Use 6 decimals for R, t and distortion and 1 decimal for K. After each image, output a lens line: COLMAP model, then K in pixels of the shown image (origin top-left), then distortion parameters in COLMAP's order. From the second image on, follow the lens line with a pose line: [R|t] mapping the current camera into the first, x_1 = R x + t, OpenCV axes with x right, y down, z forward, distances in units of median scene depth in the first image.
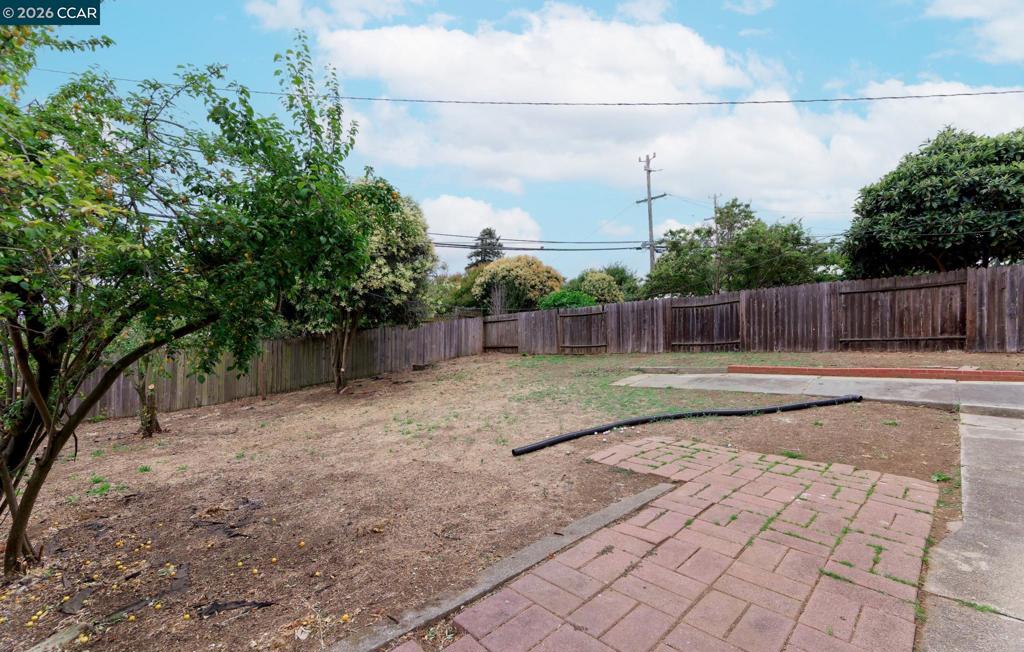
lens RADIAL K [[441.3, 0, 513.1], [0, 441.3, 328.5], [0, 0, 1]] dist [-0.002254, 0.000763]
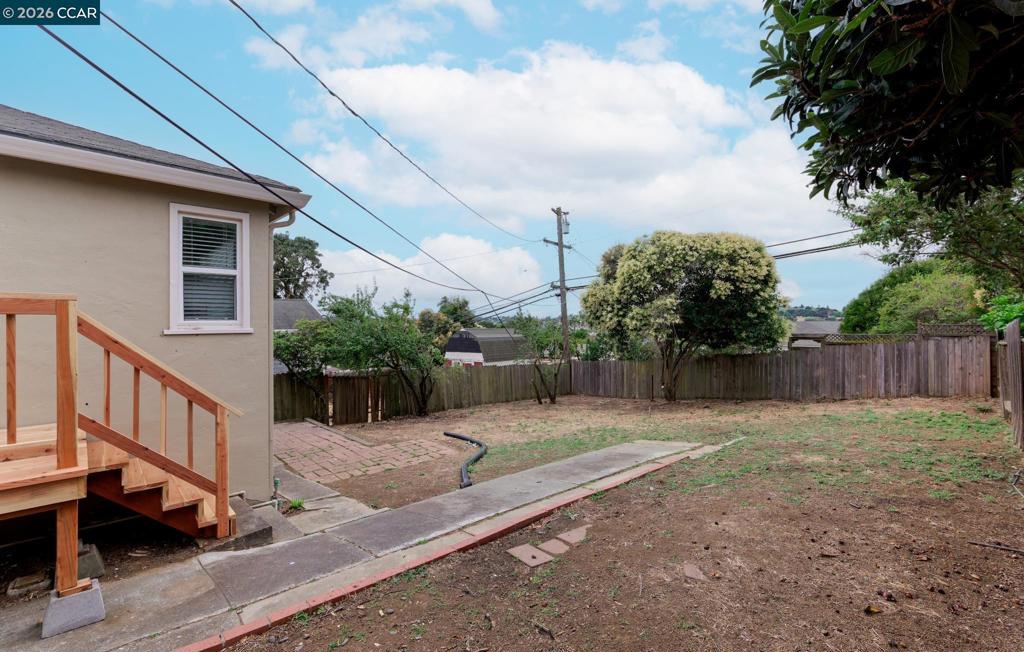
lens RADIAL K [[441.3, 0, 513.1], [0, 441.3, 328.5], [0, 0, 1]] dist [-0.002254, 0.000763]
pose [[-0.018499, -0.002876, -0.999825, 0.911583], [0.022800, 0.999735, -0.003297, -0.083413], [0.999569, -0.022857, -0.018429, 0.614862]]
